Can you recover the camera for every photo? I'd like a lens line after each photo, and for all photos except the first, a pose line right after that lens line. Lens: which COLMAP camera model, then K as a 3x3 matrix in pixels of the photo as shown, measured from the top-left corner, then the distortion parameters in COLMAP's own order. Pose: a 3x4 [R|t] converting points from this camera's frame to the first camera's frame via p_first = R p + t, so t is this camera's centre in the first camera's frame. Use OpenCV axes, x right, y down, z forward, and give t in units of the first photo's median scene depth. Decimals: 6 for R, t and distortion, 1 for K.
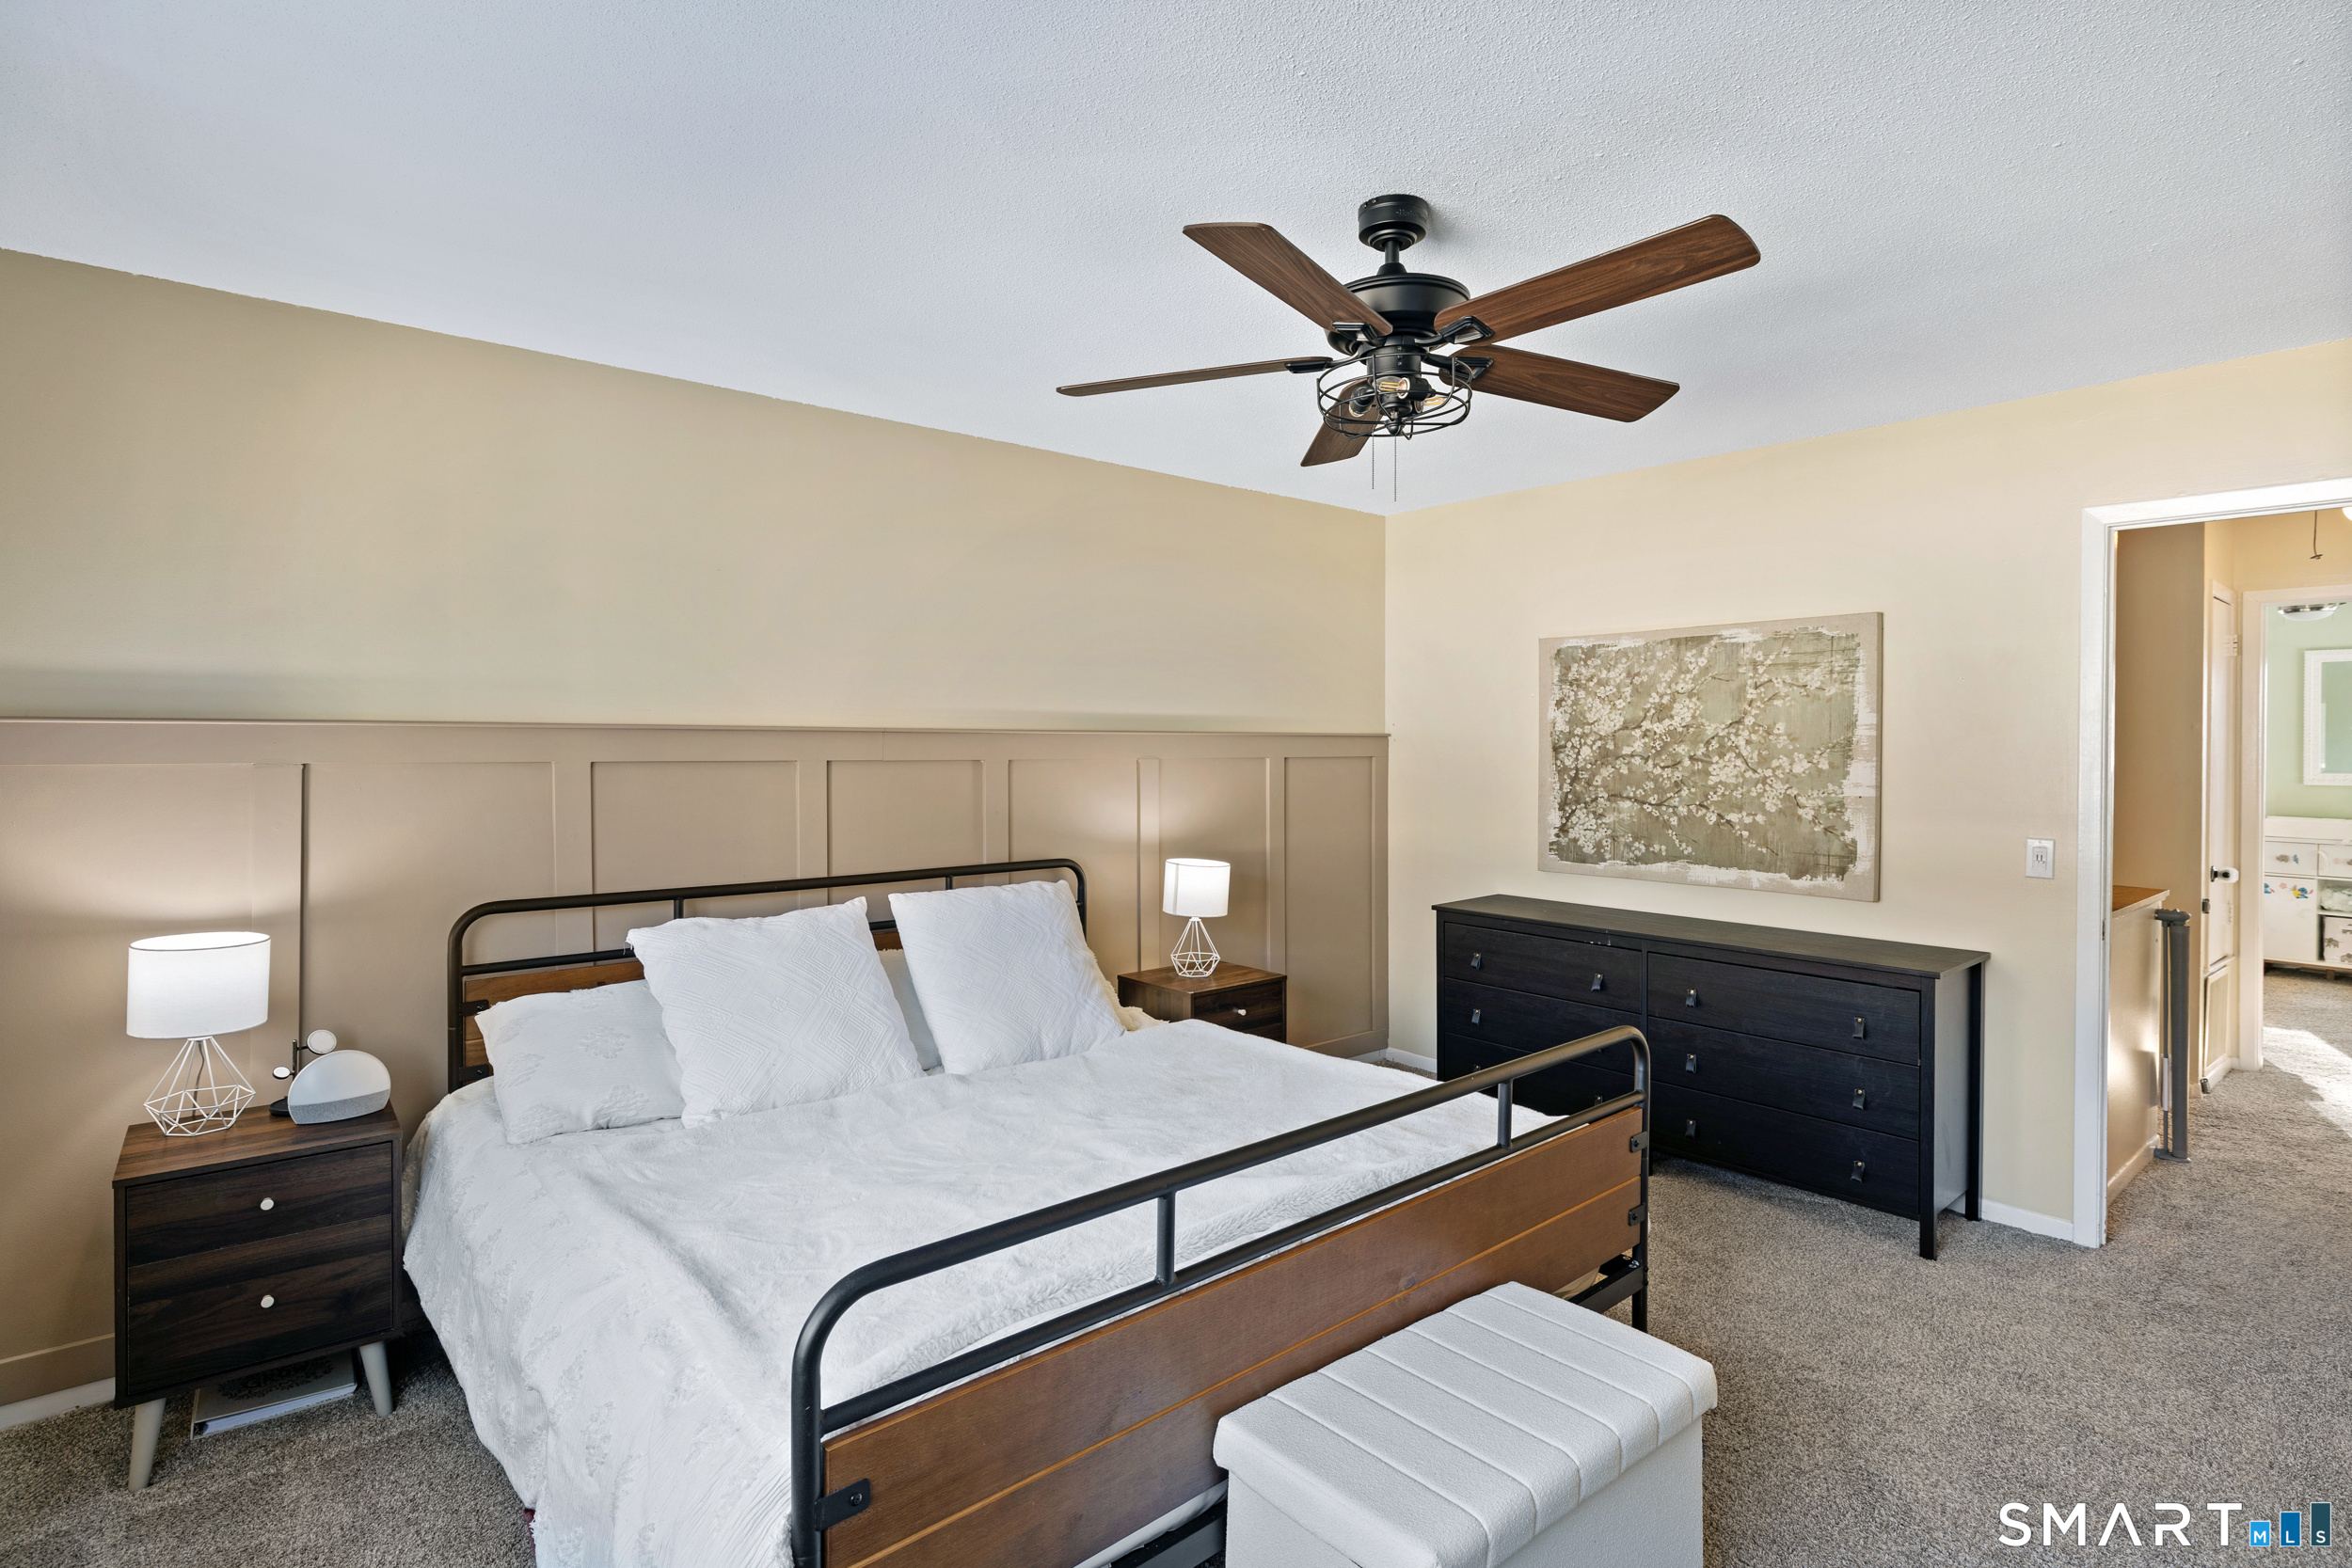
lens RADIAL K [[1171.2, 0, 1169.5], [0, 1171.2, 764.0], [0, 0, 1]] dist [-0.007928, 0.002358]
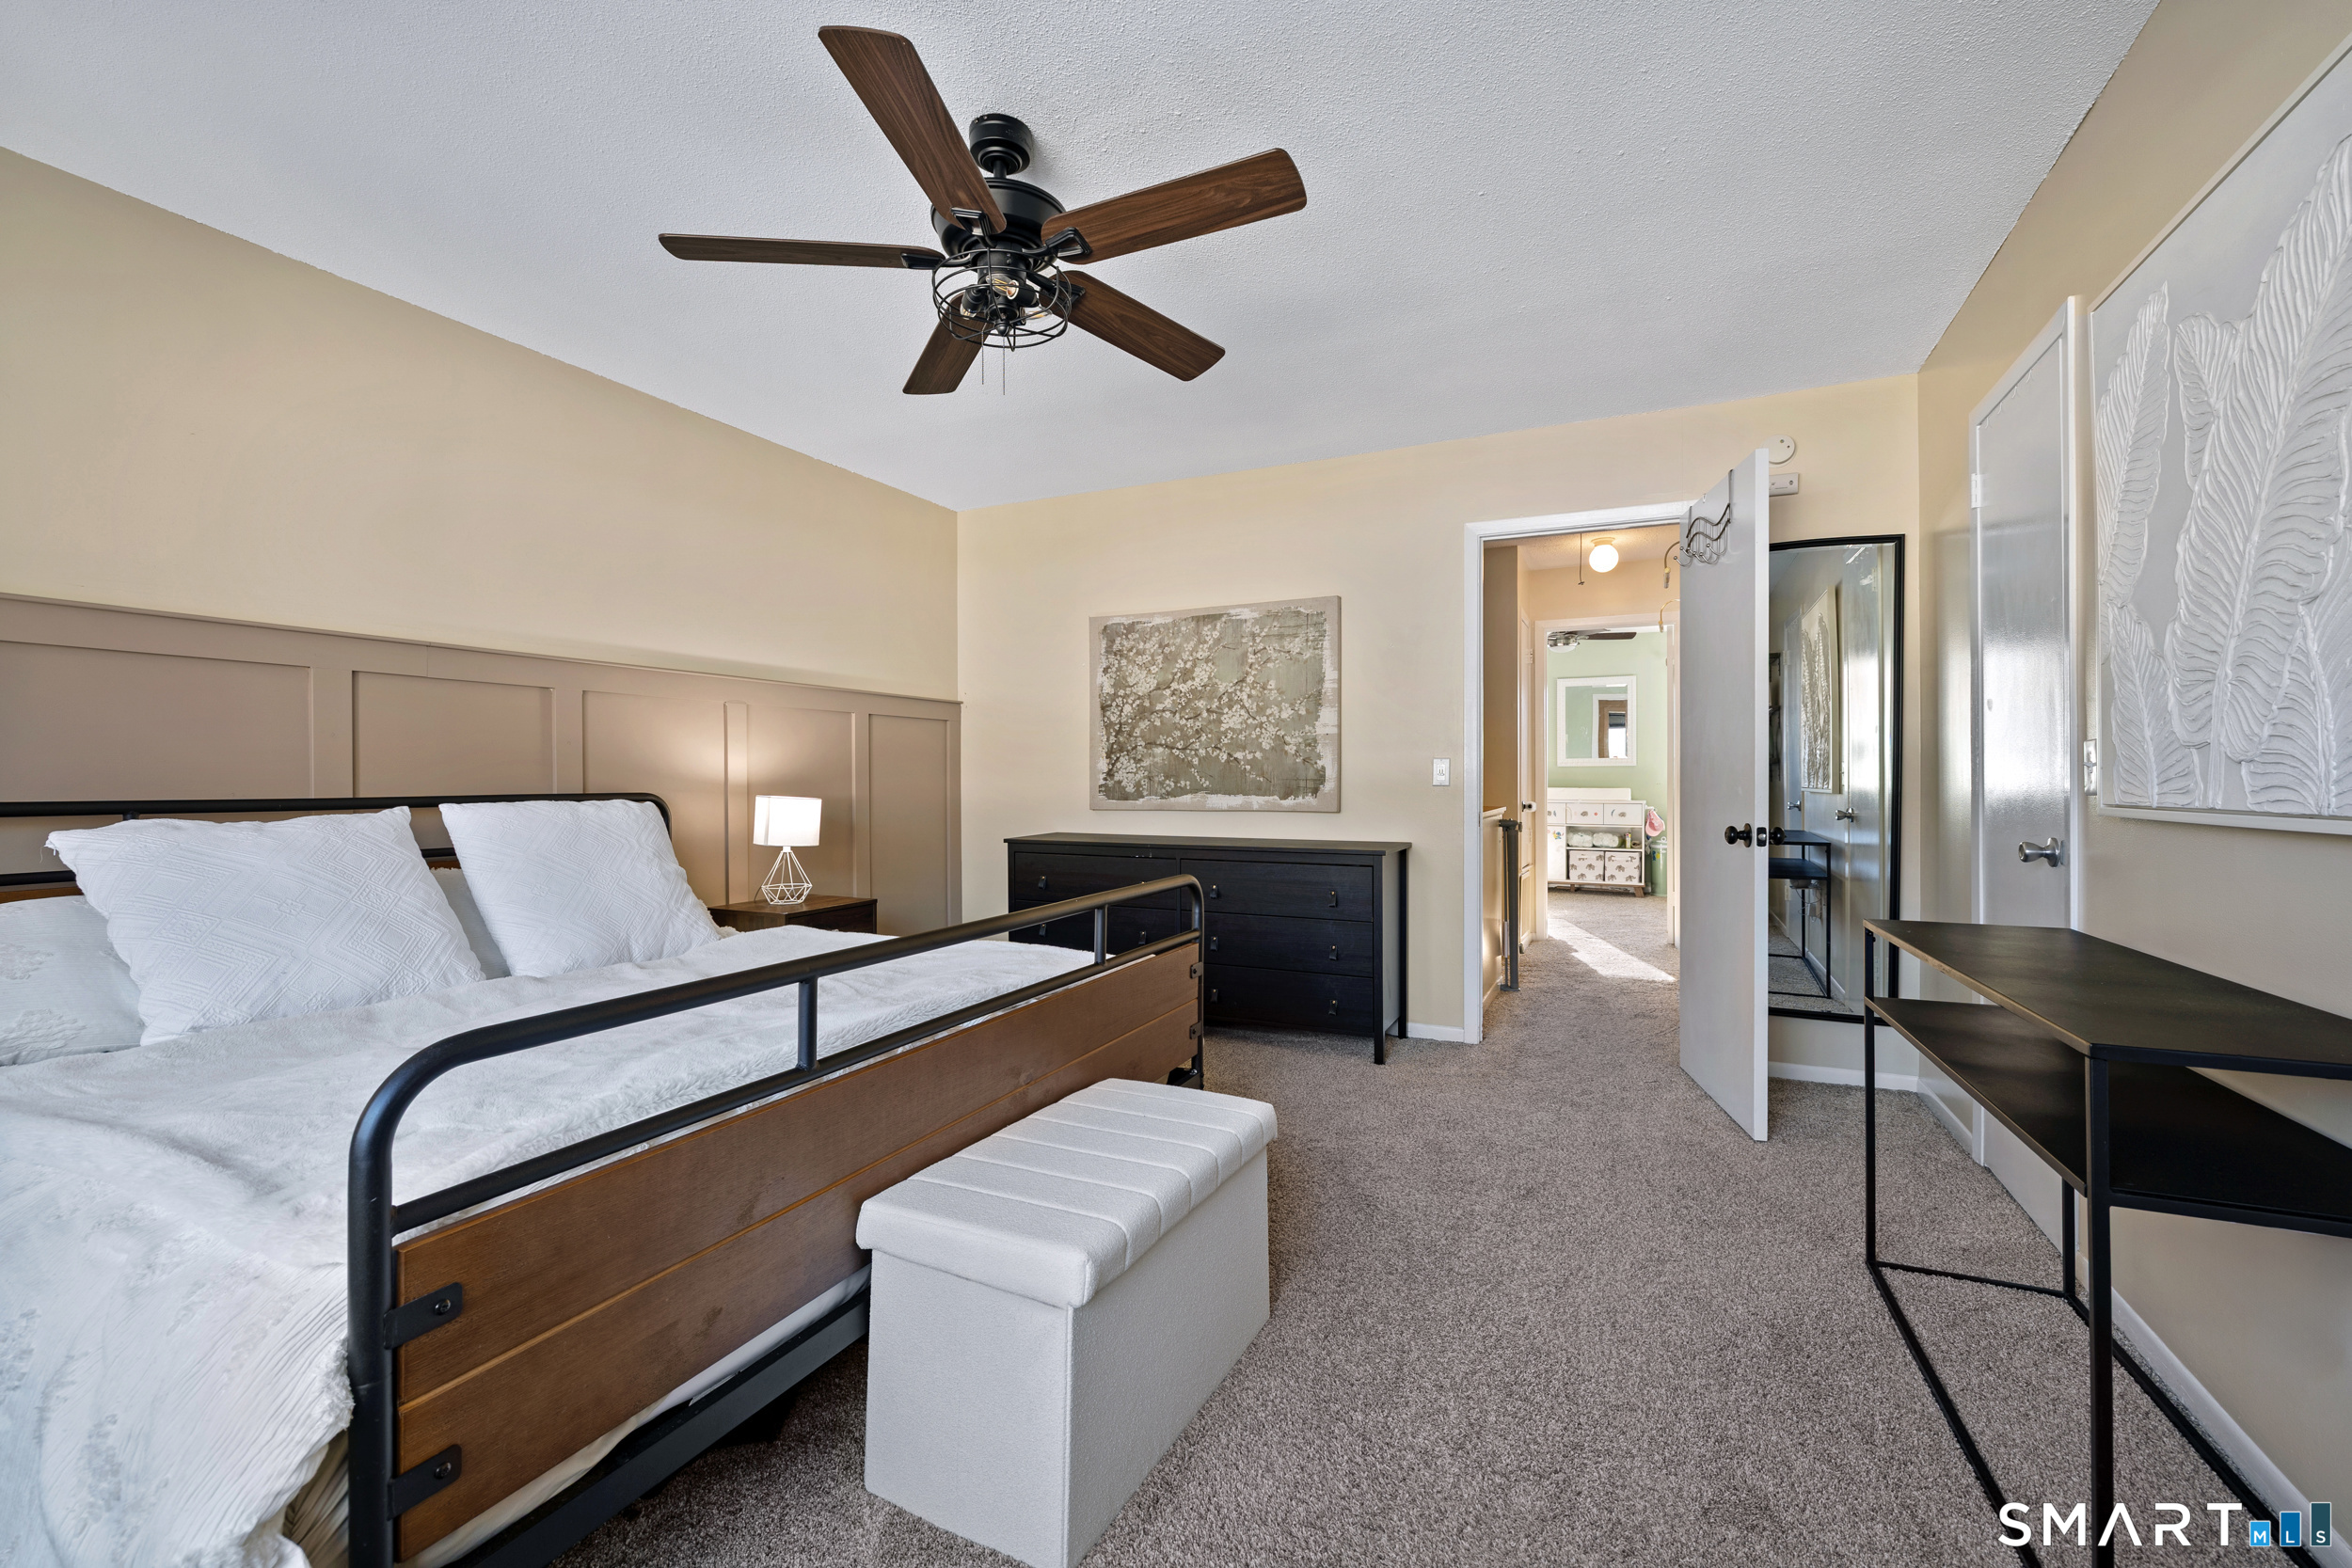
lens RADIAL K [[988.6, 0, 1176.5], [0, 988.6, 790.4], [0, 0, 1]] dist [0.000431, 0.000100]
pose [[0.910764, -0.003236, 0.412914, -0.033882], [0.006521, 0.999957, -0.006547, 0.112846], [-0.412876, 0.008656, 0.910746, 0.053679]]
